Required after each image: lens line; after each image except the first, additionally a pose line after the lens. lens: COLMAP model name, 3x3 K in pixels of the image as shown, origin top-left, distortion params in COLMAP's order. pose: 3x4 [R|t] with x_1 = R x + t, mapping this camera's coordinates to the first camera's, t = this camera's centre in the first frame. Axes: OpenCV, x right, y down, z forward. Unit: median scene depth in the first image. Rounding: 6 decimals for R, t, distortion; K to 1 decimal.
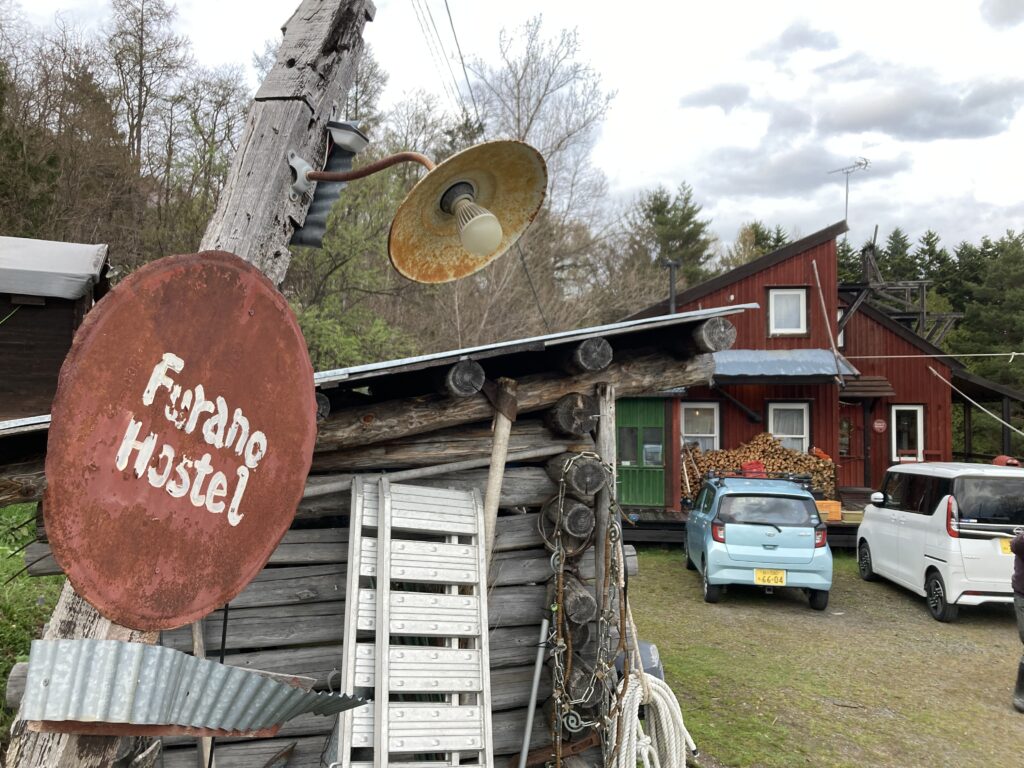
lens RADIAL K [[856.9, 0, 510.4], [0, 856.9, 383.1], [0, 0, 1]] dist [0.033618, -0.004119]
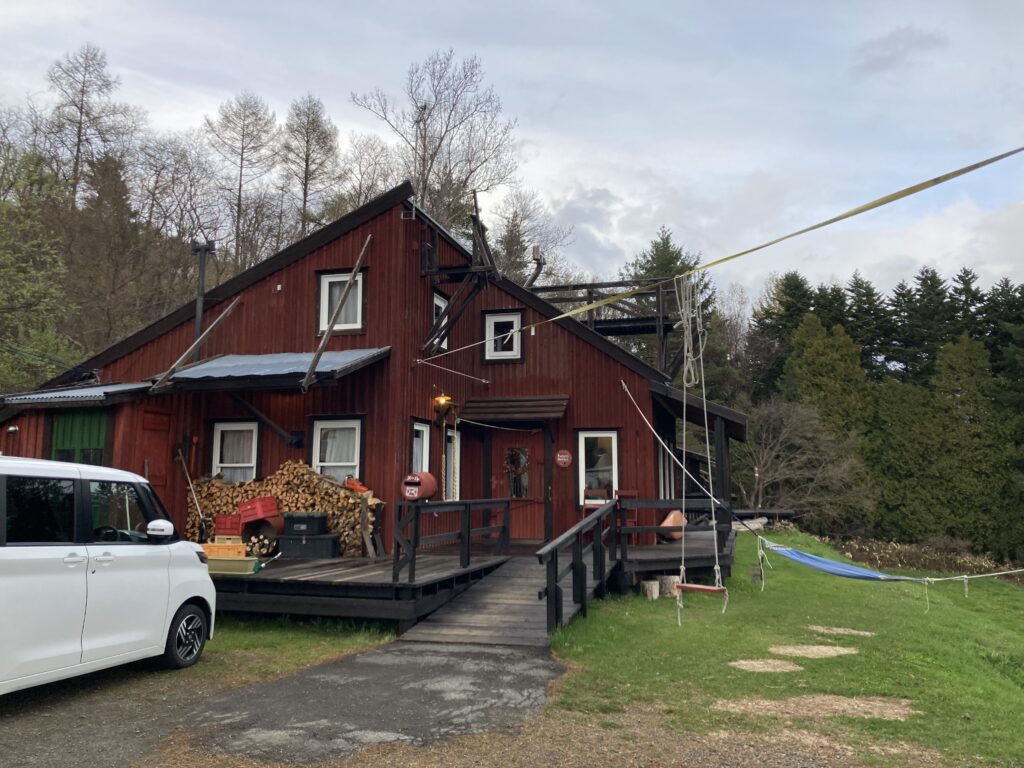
lens RADIAL K [[856.9, 0, 513.1], [0, 856.9, 383.3], [0, 0, 1]] dist [0.033618, -0.004119]
pose [[0.988342, -0.024506, -0.150265, 0.500228], [0.010710, 0.995707, -0.091943, 0.052493], [0.151873, 0.089261, 0.984361, 0.231650]]
